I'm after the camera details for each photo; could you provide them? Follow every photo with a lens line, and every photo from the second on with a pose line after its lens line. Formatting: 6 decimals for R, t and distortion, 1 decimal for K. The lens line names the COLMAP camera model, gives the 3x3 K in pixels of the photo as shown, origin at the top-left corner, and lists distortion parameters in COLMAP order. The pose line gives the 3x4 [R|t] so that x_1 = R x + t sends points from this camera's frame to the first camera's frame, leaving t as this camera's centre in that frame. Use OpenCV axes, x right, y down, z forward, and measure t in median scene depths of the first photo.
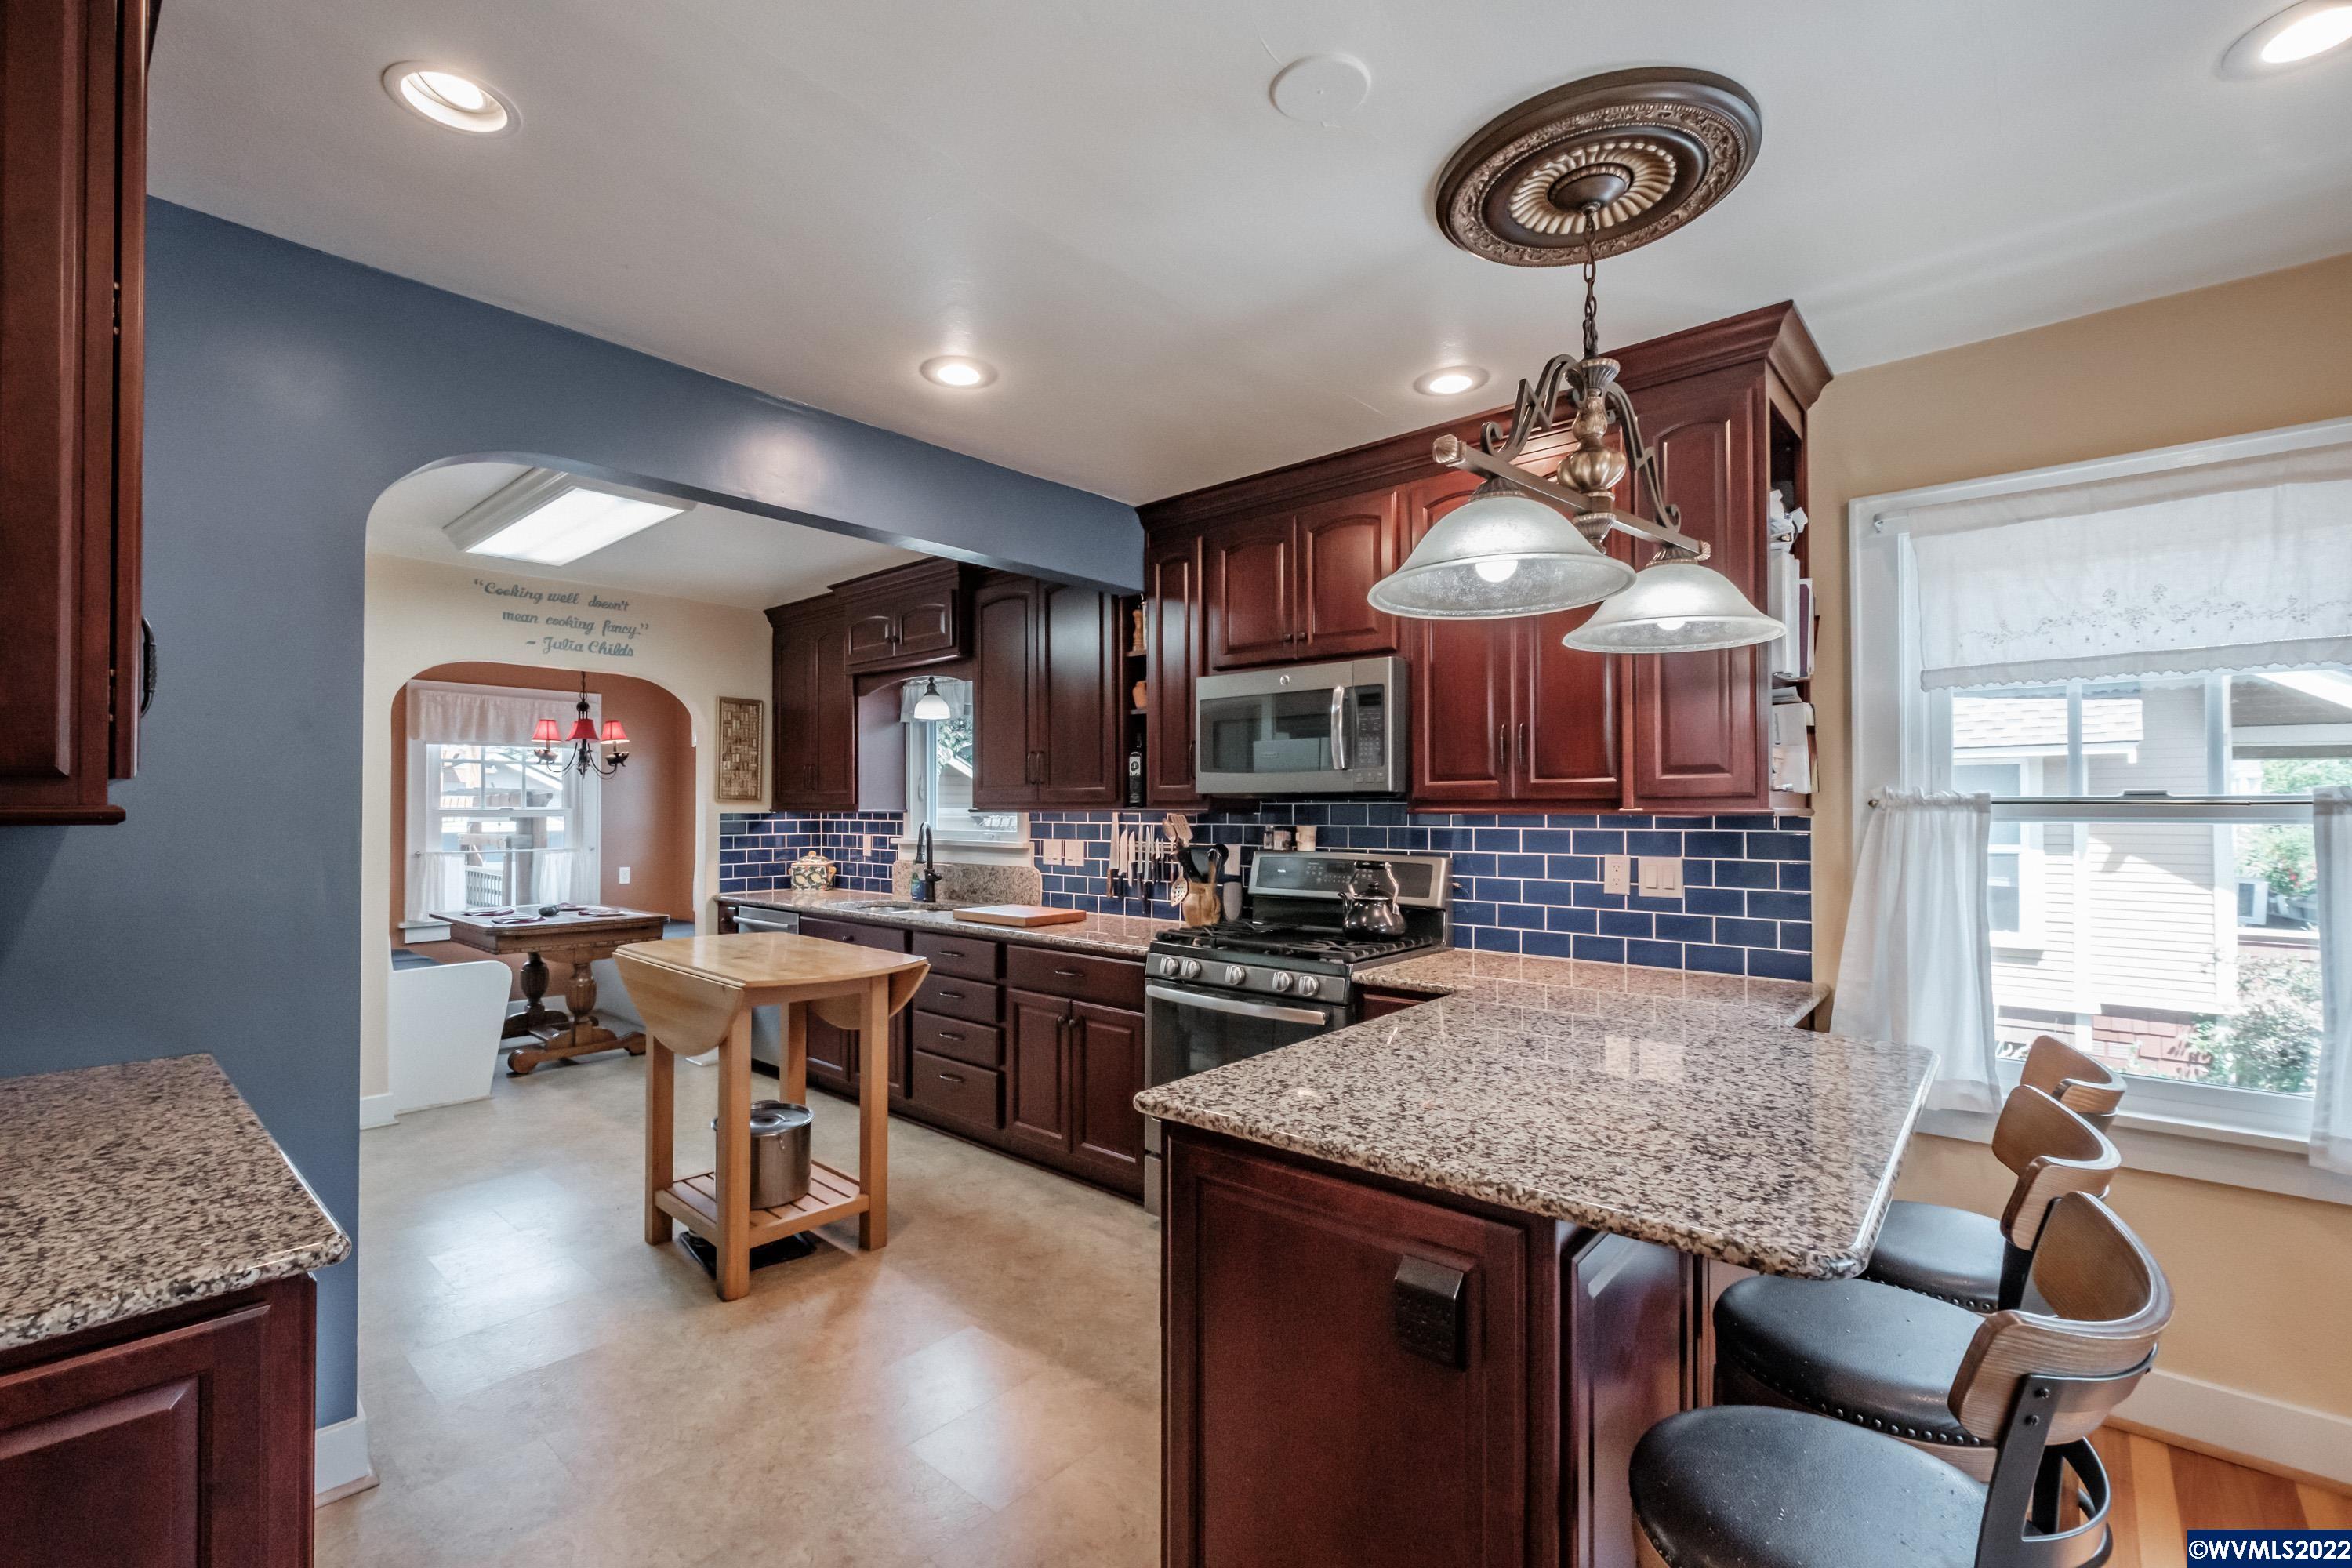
lens RADIAL K [[1032.4, 0, 1143.1], [0, 1032.4, 796.7], [0, 0, 1]] dist [-0.004571, -0.000688]
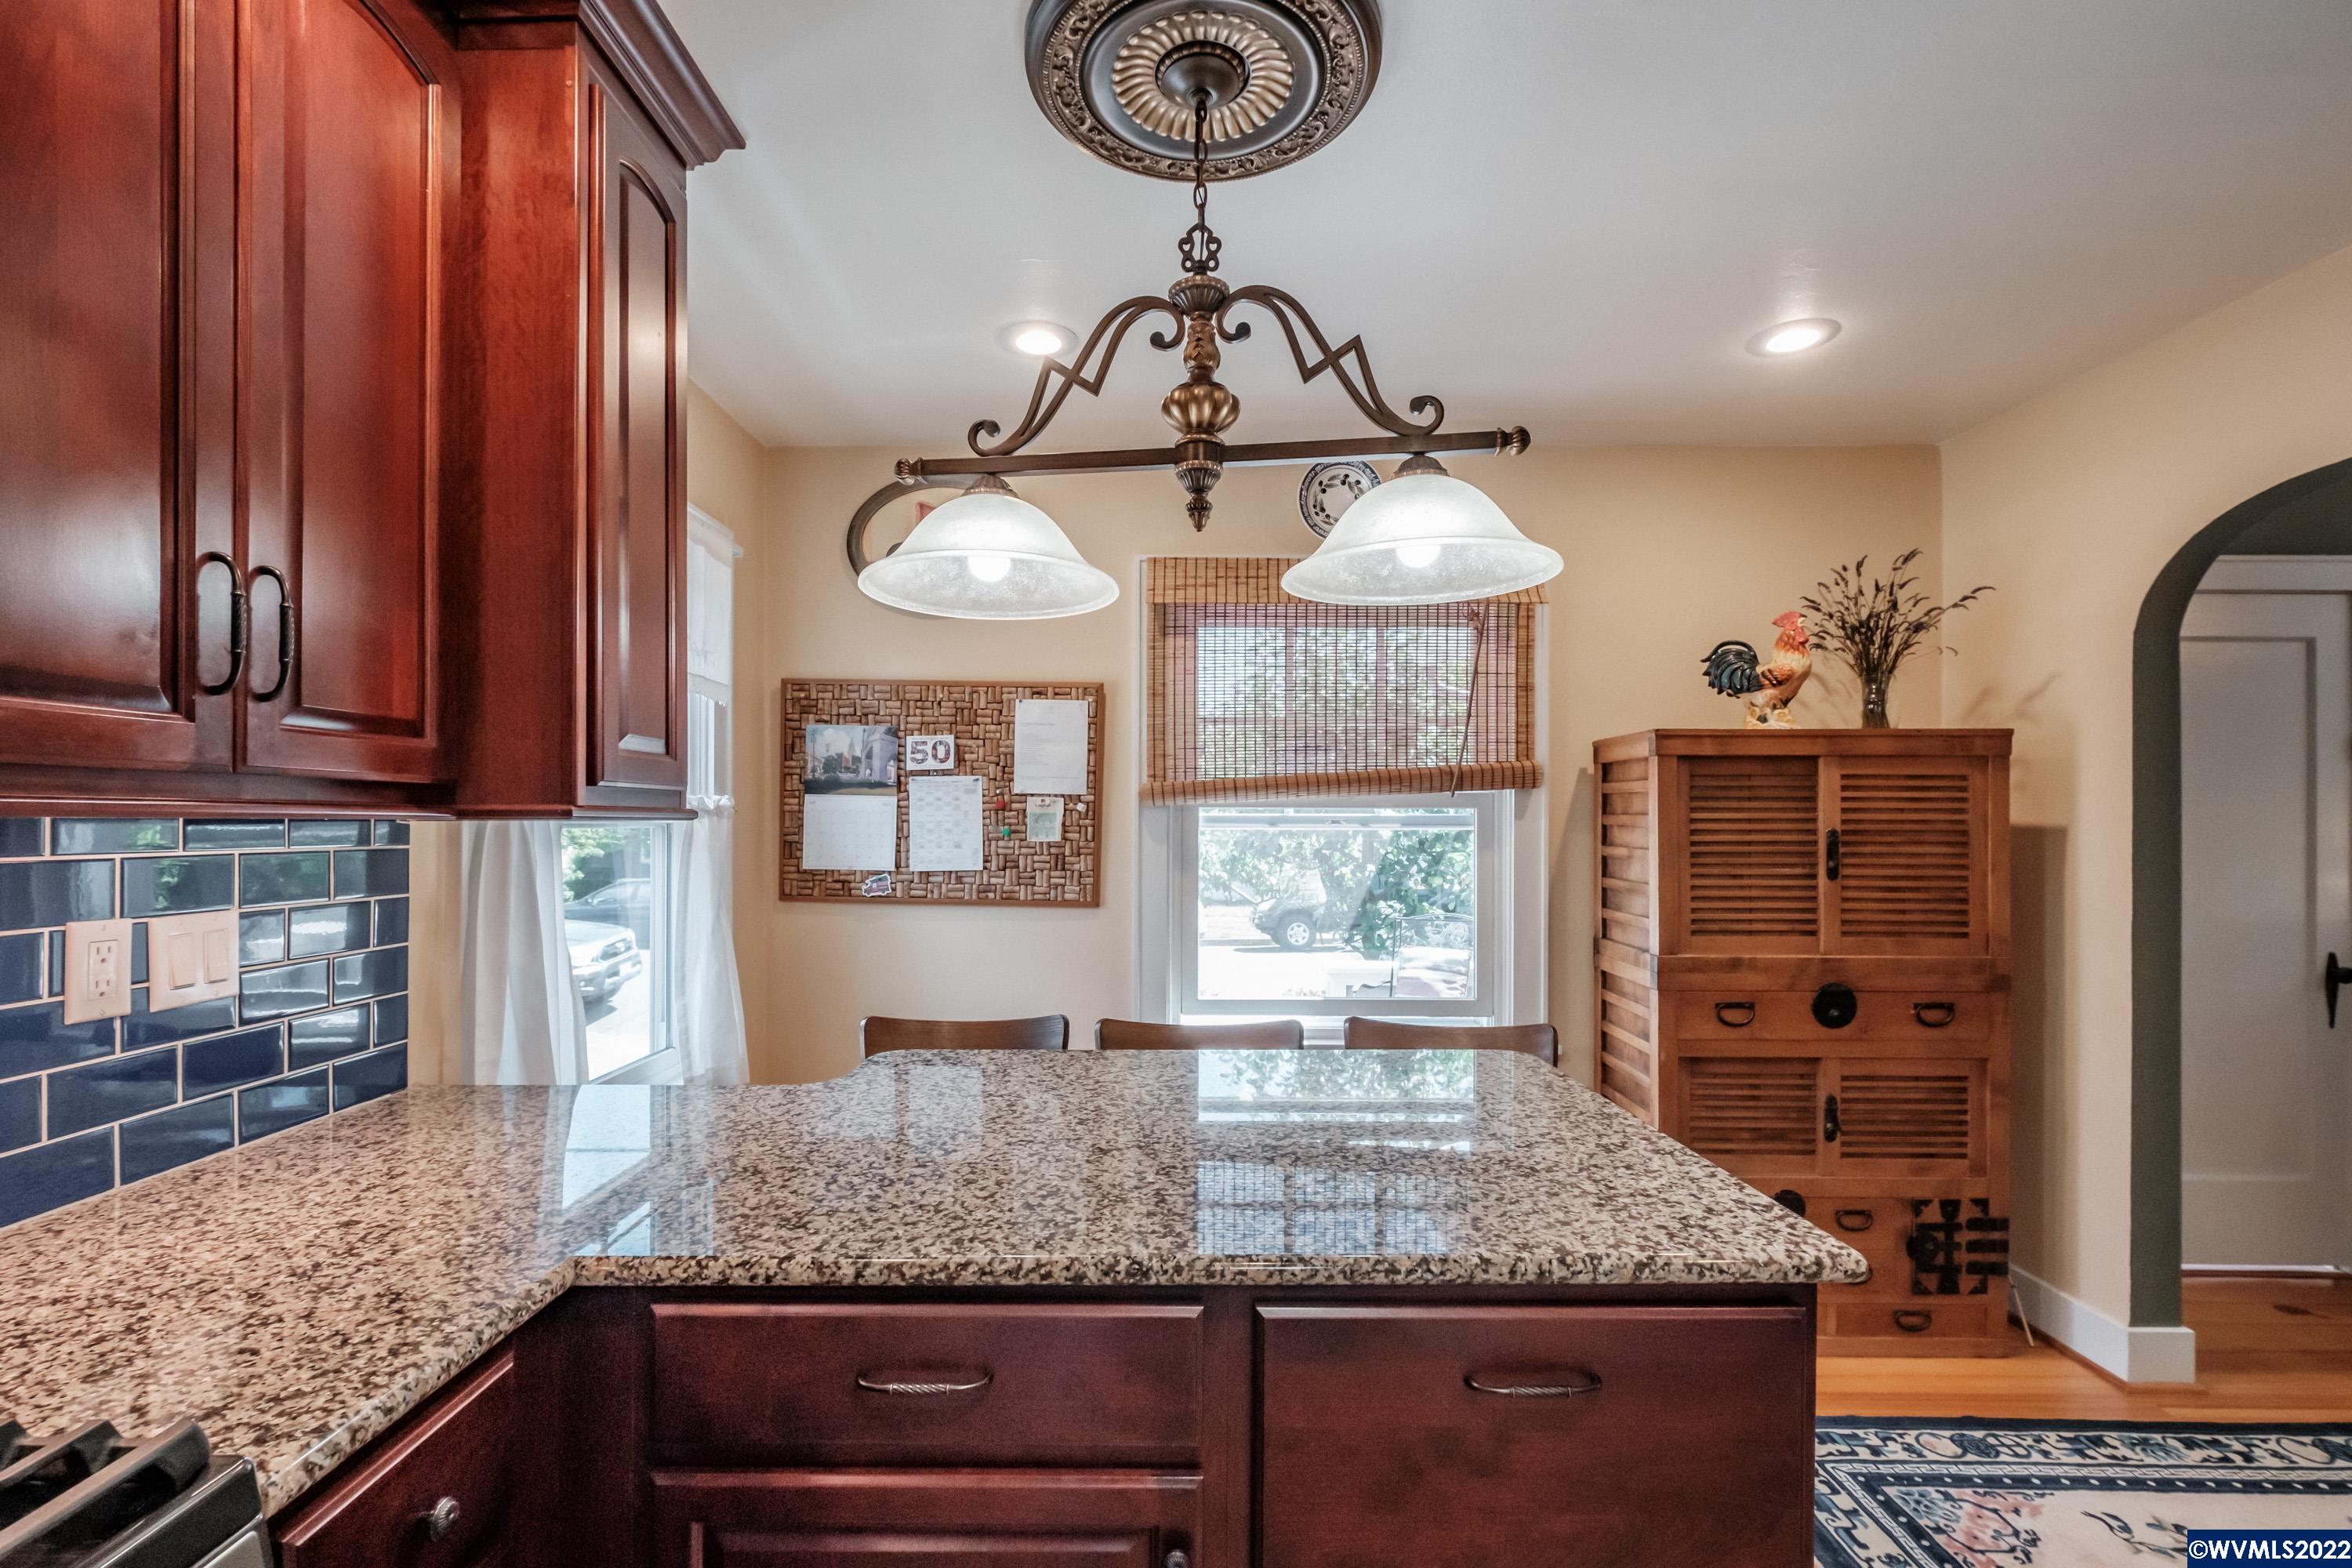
lens RADIAL K [[1032.4, 0, 1159.4], [0, 1032.4, 831.1], [0, 0, 1]] dist [-0.004571, -0.000688]
pose [[-0.666791, -0.007168, 0.745210, -0.097510], [-0.012122, 0.999926, -0.001229, 0.017075], [-0.745146, -0.009853, -0.666829, 0.907669]]
